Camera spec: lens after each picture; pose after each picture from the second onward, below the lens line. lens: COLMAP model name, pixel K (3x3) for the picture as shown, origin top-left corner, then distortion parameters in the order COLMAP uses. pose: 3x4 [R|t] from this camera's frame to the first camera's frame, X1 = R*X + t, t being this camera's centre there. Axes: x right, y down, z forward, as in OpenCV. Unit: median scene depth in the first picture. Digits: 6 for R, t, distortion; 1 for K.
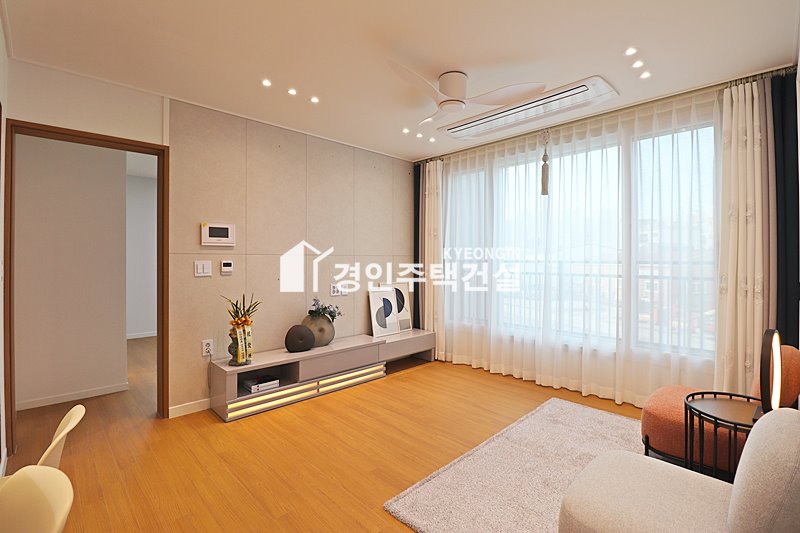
lens RADIAL K [[369.3, 0, 397.5], [0, 369.3, 261.3], [0, 0, 1]] dist [-0.013554, -0.006636]
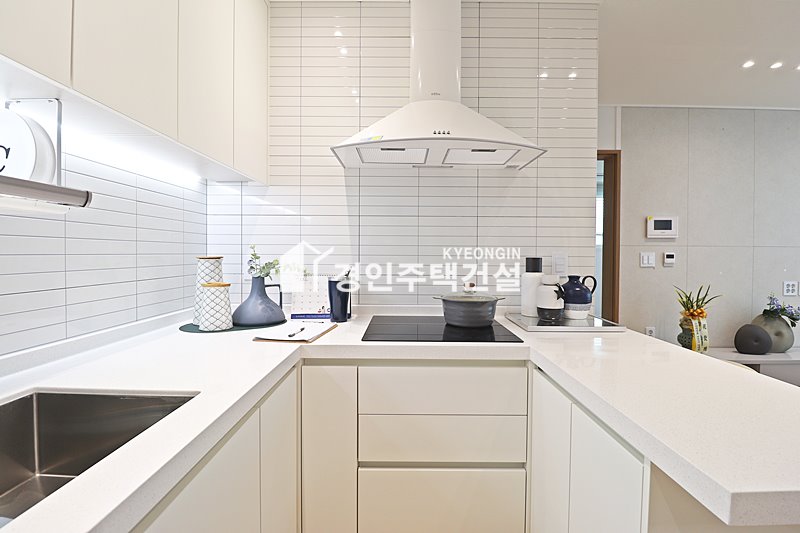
lens RADIAL K [[369.3, 0, 396.7], [0, 369.3, 261.6], [0, 0, 1]] dist [-0.013554, -0.006636]
pose [[0.707681, 0.015976, -0.706352, -0.286773], [-0.007376, 0.999857, 0.015224, 0.014229], [0.706494, -0.005564, 0.707697, -0.257087]]
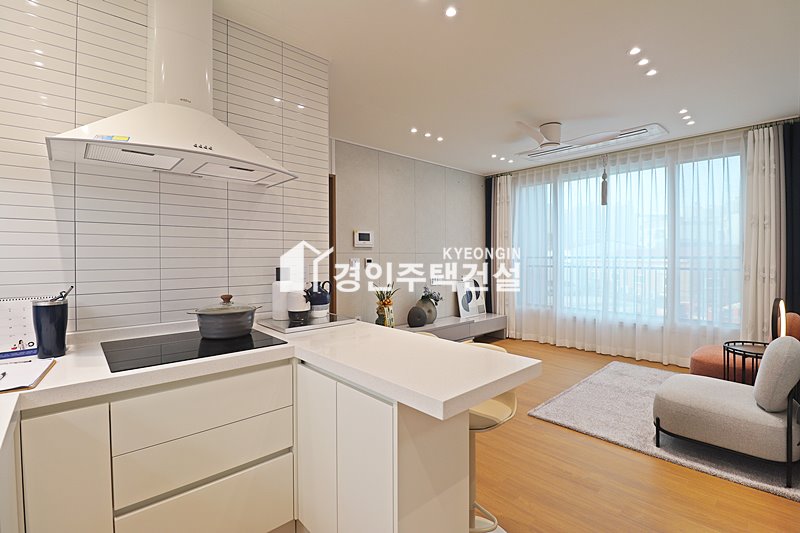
lens RADIAL K [[369.3, 0, 398.6], [0, 369.3, 261.7], [0, 0, 1]] dist [-0.013554, -0.006636]
pose [[0.999516, -0.005270, -0.030648, -0.319166], [0.005586, 0.999932, 0.010217, -0.001400], [0.030592, -0.010383, 0.999478, -0.345241]]
